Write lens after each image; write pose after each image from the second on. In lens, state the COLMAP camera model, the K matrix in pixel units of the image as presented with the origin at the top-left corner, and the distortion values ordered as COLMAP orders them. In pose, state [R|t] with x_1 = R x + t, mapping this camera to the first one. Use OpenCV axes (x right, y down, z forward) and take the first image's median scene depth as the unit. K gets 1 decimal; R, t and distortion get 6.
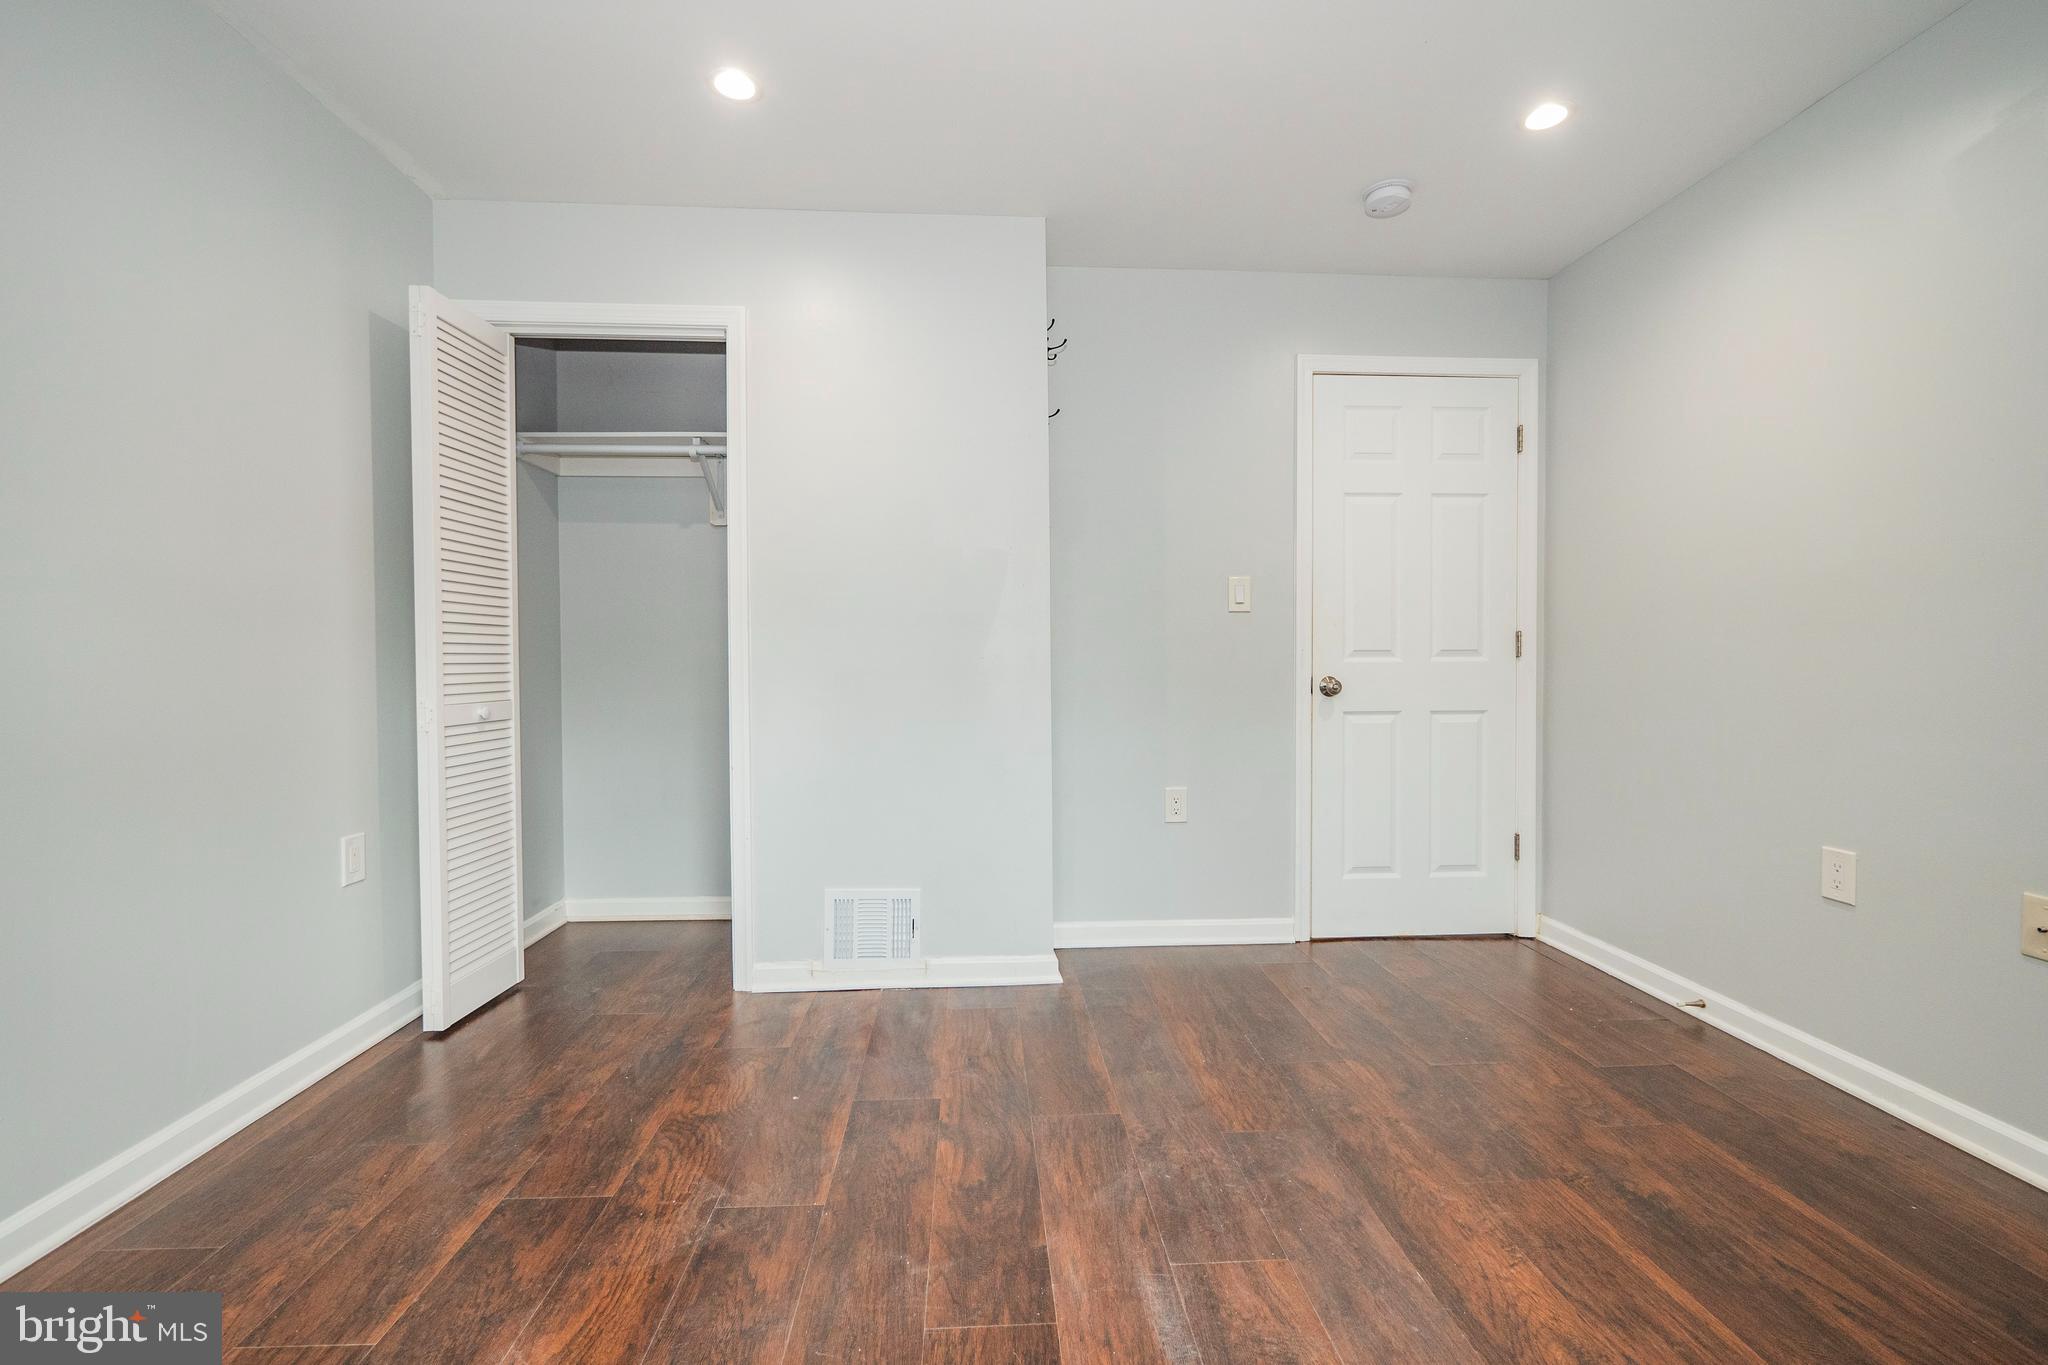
lens RADIAL K [[861.4, 0, 1027.3], [0, 861.4, 679.1], [0, 0, 1]] dist [-0.007675, 0.001227]
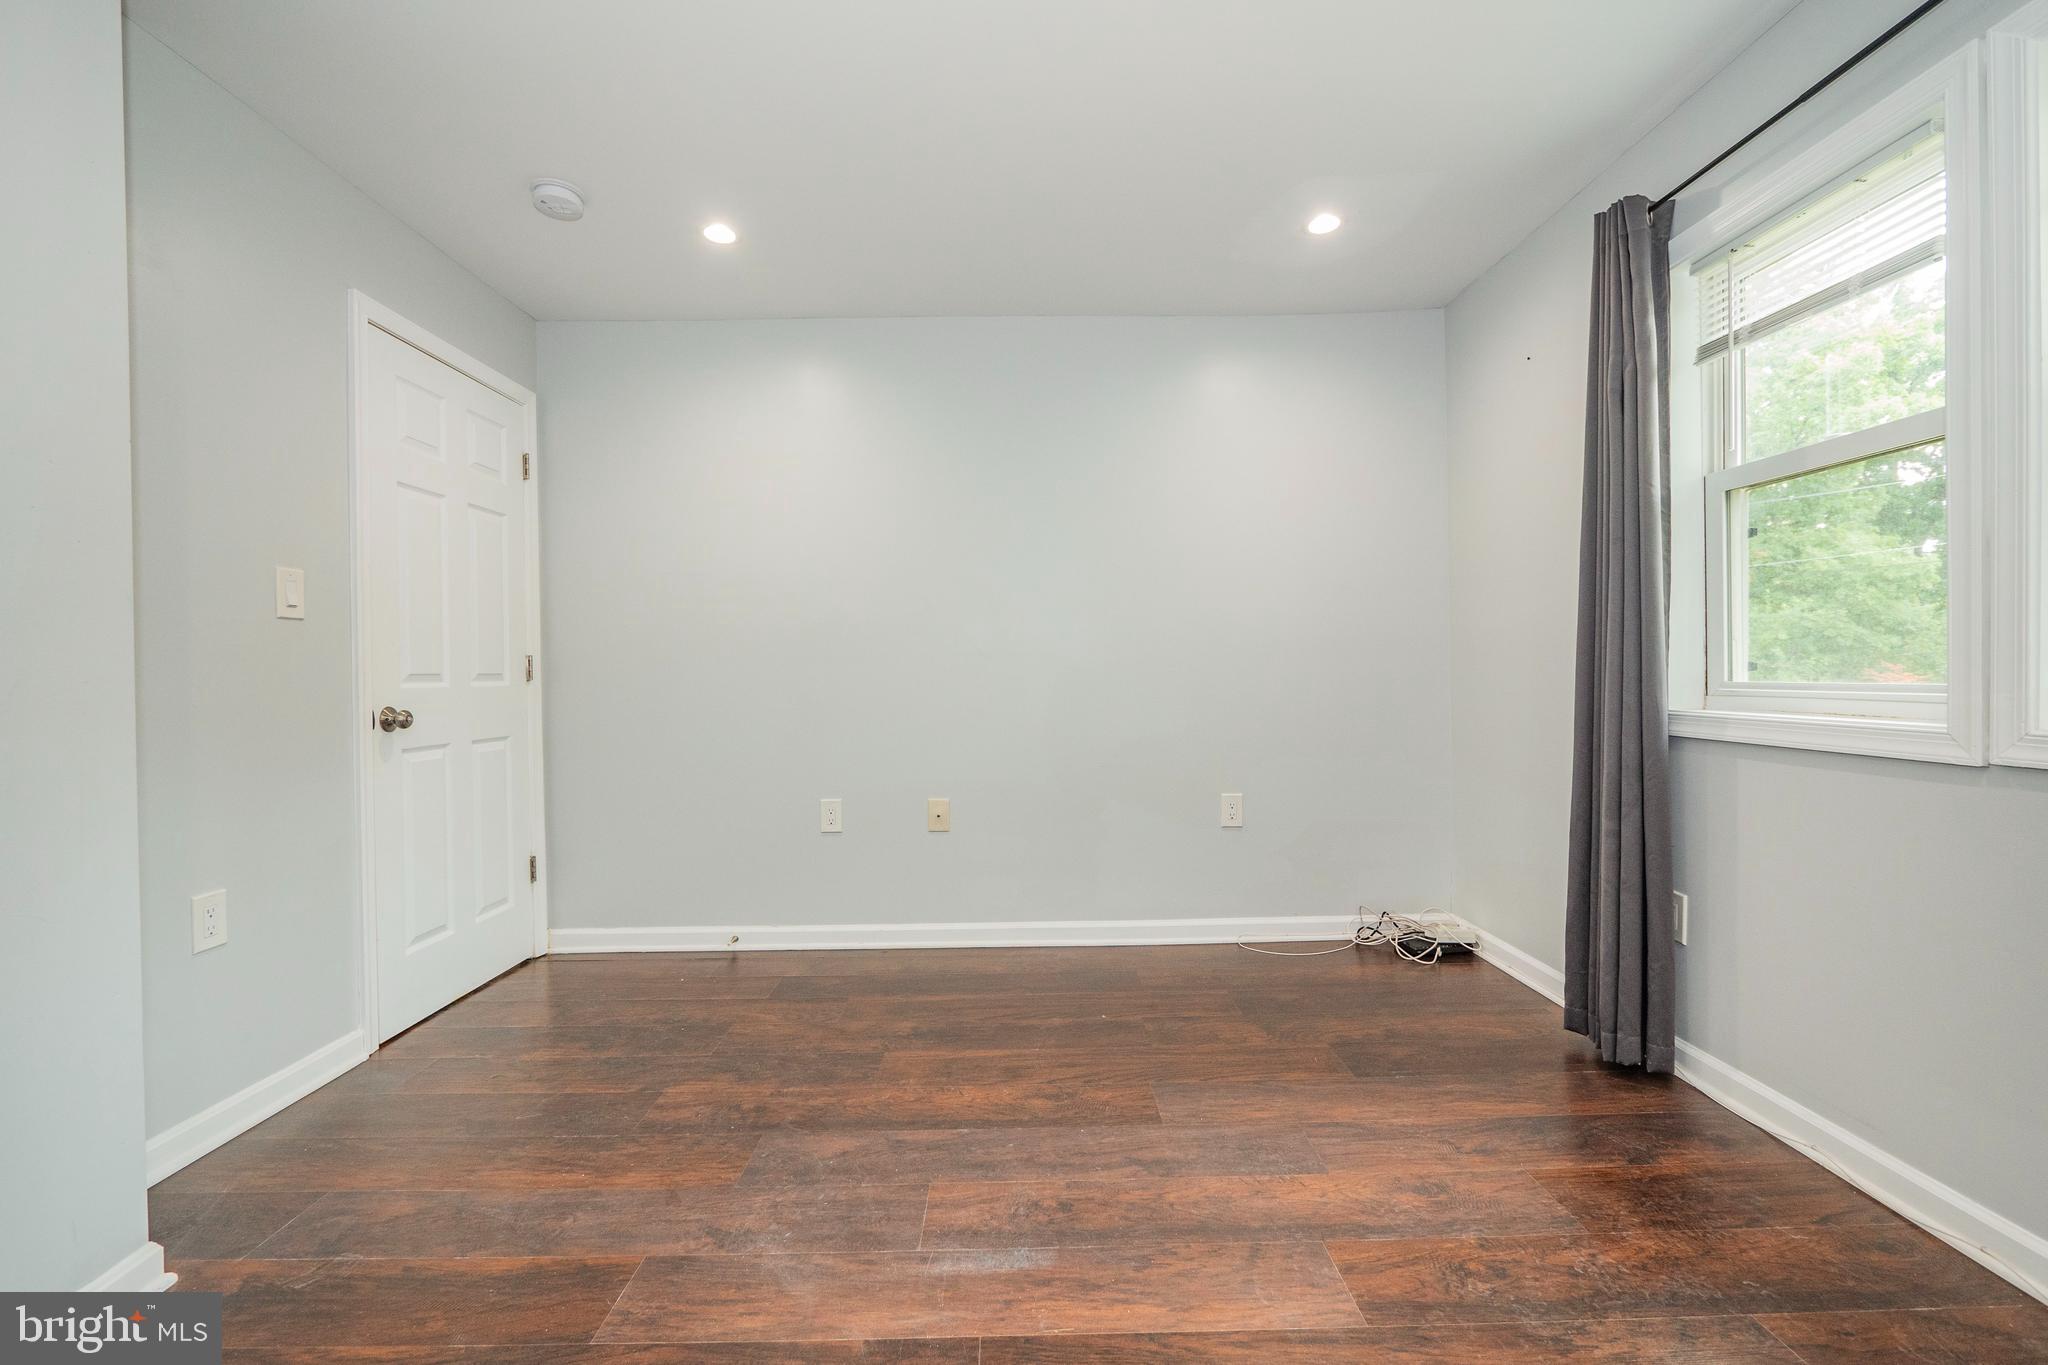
lens RADIAL K [[861.4, 0, 1022.4], [0, 861.4, 669.7], [0, 0, 1]] dist [-0.007675, 0.001227]
pose [[0.052462, 0.007365, 0.998596, -0.728382], [0.036824, 0.999278, -0.009305, -0.013986], [-0.997944, 0.037261, 0.052153, 0.650411]]
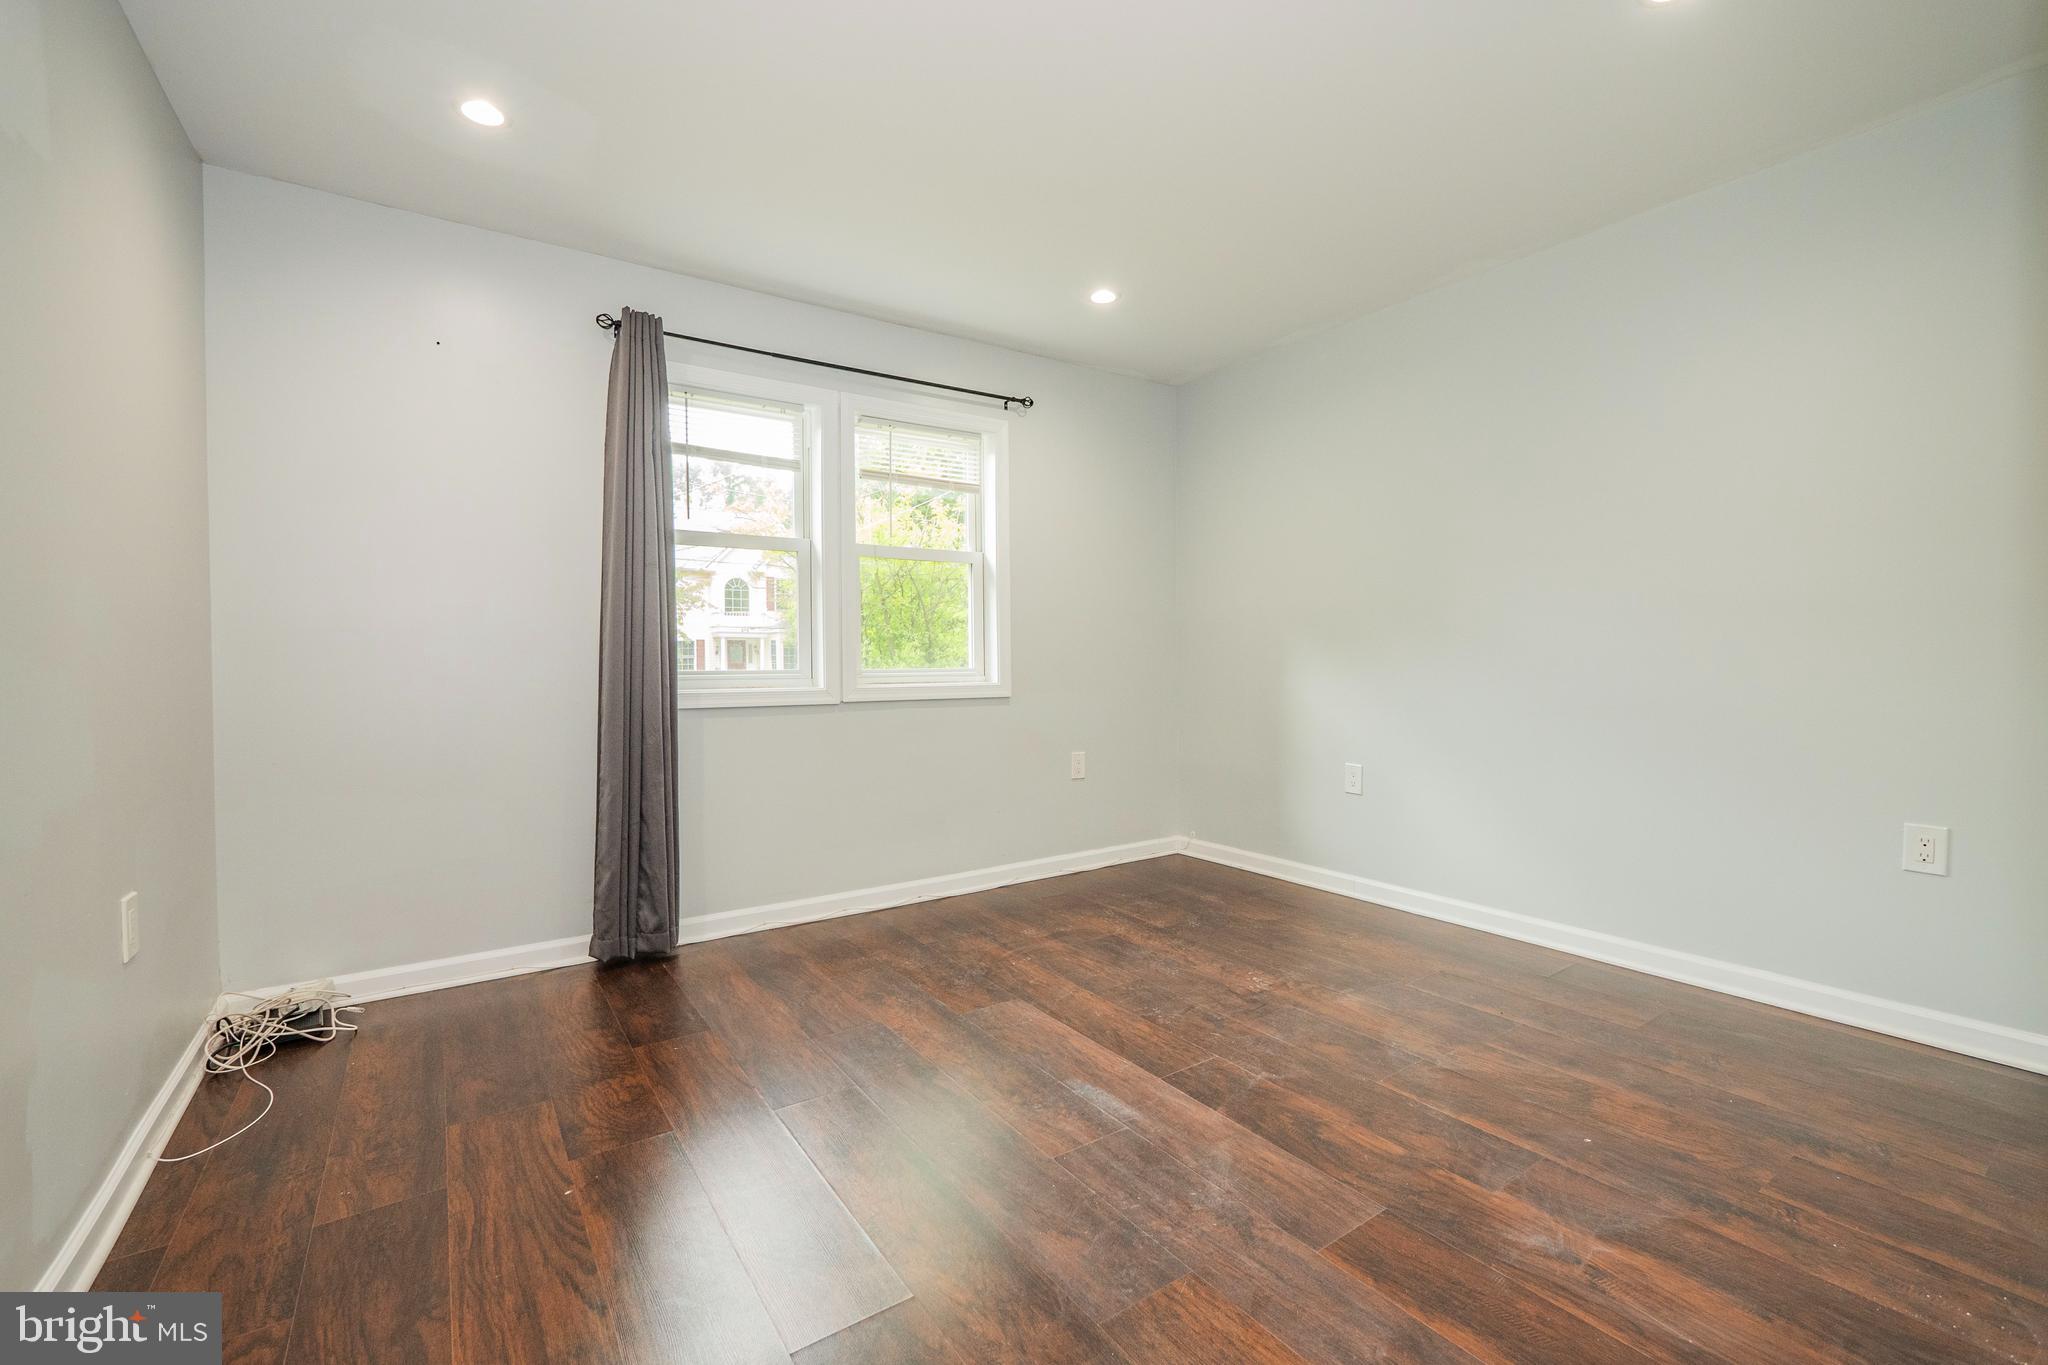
lens RADIAL K [[861.4, 0, 1024.2], [0, 861.4, 663.9], [0, 0, 1]] dist [-0.007675, 0.001227]
pose [[-0.858526, 0.011442, -0.512643, 0.781008], [-0.002577, 0.999642, 0.026627, -0.036526], [0.512764, 0.024181, -0.858189, 1.649316]]
